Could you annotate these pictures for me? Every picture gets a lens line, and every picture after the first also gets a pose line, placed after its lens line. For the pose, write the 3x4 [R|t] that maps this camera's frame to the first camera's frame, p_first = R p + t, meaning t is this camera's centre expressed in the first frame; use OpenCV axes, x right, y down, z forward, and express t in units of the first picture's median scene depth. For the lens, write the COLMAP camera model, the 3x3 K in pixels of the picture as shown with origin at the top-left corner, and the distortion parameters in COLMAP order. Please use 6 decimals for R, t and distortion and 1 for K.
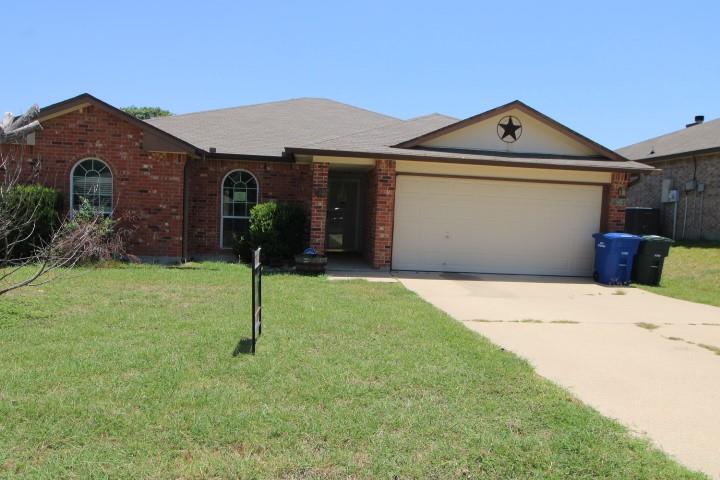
lens RADIAL K [[536.1, 0, 361.5], [0, 536.1, 241.3], [0, 0, 1]] dist [0.013015, -0.009247]
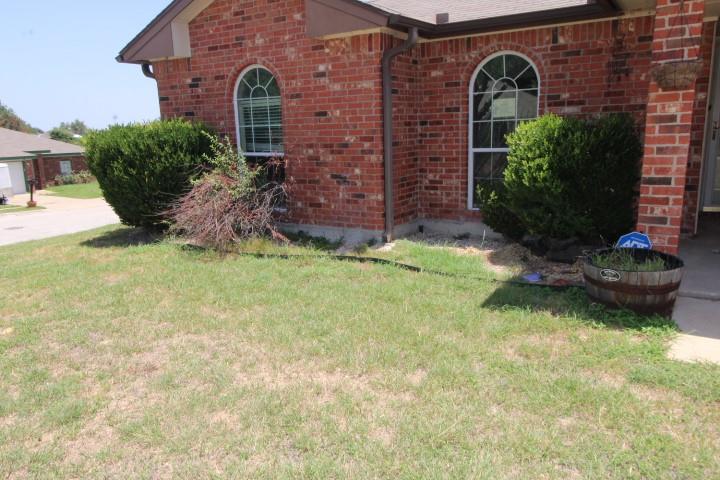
lens RADIAL K [[536.1, 0, 364.2], [0, 536.1, 240.2], [0, 0, 1]] dist [0.013015, -0.009247]
pose [[0.787372, 0.061521, -0.613400, -0.013477], [0.029750, 0.990057, 0.137486, -0.037755], [0.615760, -0.126501, 0.777713, 0.571844]]
